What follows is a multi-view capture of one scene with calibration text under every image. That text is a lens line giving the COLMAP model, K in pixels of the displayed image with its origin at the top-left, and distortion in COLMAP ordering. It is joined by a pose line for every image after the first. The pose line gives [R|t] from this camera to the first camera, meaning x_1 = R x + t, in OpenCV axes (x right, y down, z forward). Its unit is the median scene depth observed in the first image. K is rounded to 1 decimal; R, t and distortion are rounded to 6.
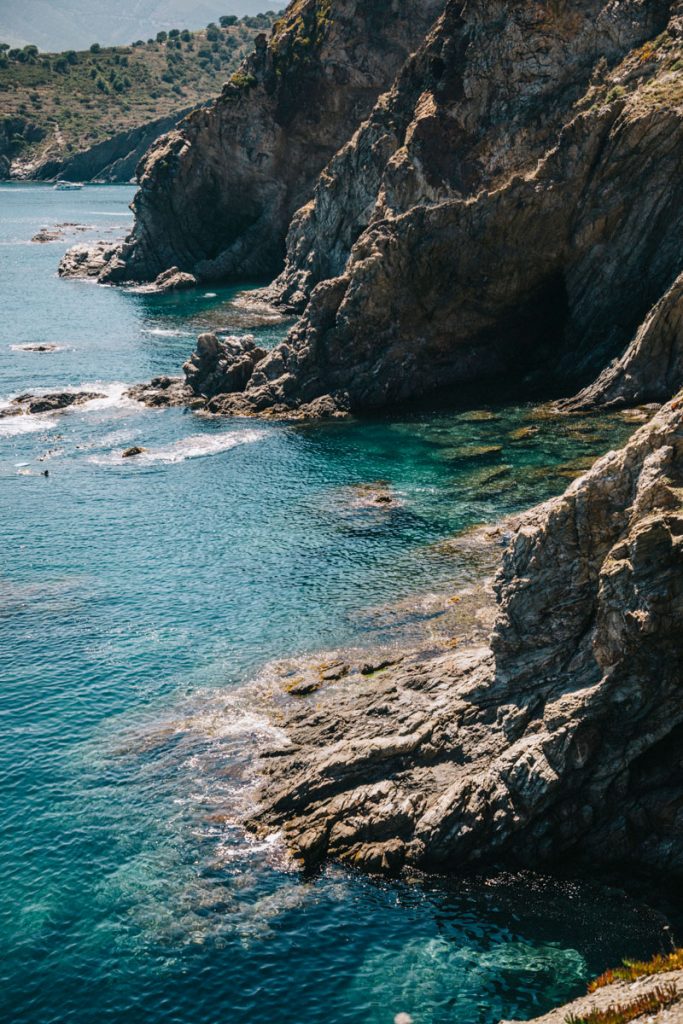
lens RADIAL K [[1608.1, 0, 341.5], [0, 1608.1, 512.0], [0, 0, 1]] dist [0.254764, -0.018091]
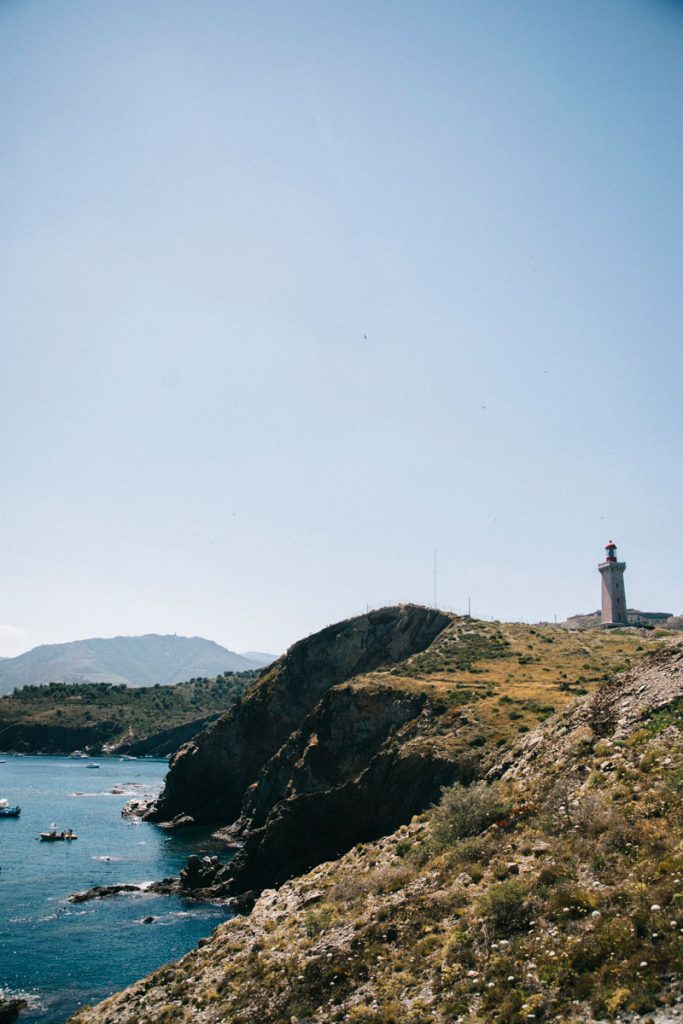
lens RADIAL K [[878.0, 0, 341.5], [0, 878.0, 512.0], [0, 0, 1]] dist [0.002078, 0.009039]
pose [[0.997346, 0.051586, 0.051378, 0.012845], [-0.022311, 0.888274, -0.458771, 0.004029], [-0.069304, 0.456407, 0.887068, -0.102118]]
